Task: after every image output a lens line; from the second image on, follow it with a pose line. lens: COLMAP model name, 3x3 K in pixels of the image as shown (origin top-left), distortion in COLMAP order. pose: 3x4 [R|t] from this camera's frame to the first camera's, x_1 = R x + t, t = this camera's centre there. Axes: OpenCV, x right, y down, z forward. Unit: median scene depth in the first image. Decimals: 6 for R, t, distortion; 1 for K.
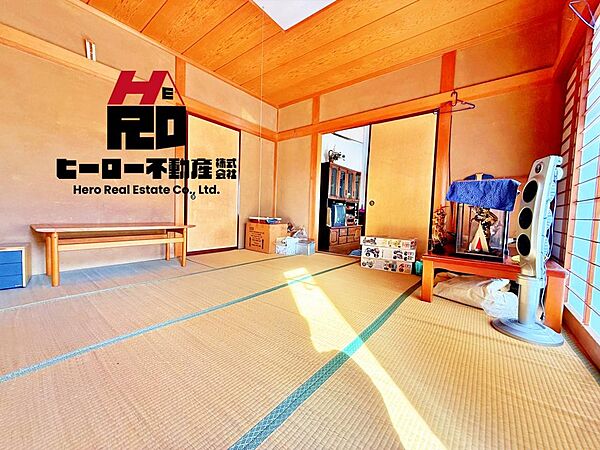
lens RADIAL K [[239.8, 0, 300.0], [0, 239.8, 225.0], [0, 0, 1]] dist [0.001511, 0.000081]
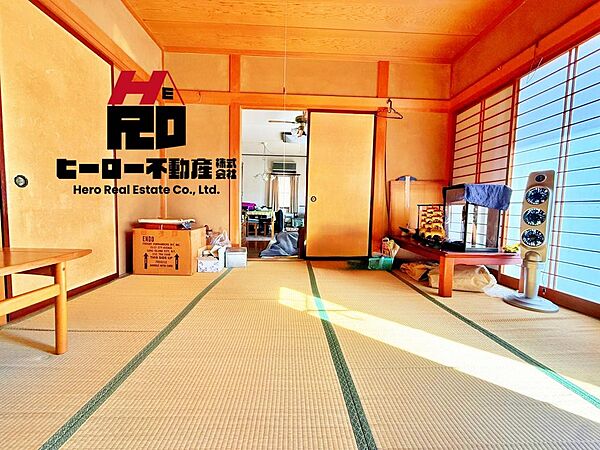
lens RADIAL K [[239.8, 0, 300.0], [0, 239.8, 225.0], [0, 0, 1]] dist [0.001511, 0.000081]
pose [[0.763219, -0.060986, 0.643256, -0.397007], [0.039870, 0.998084, 0.047321, -0.044975], [-0.644909, -0.010470, 0.764187, 0.395490]]
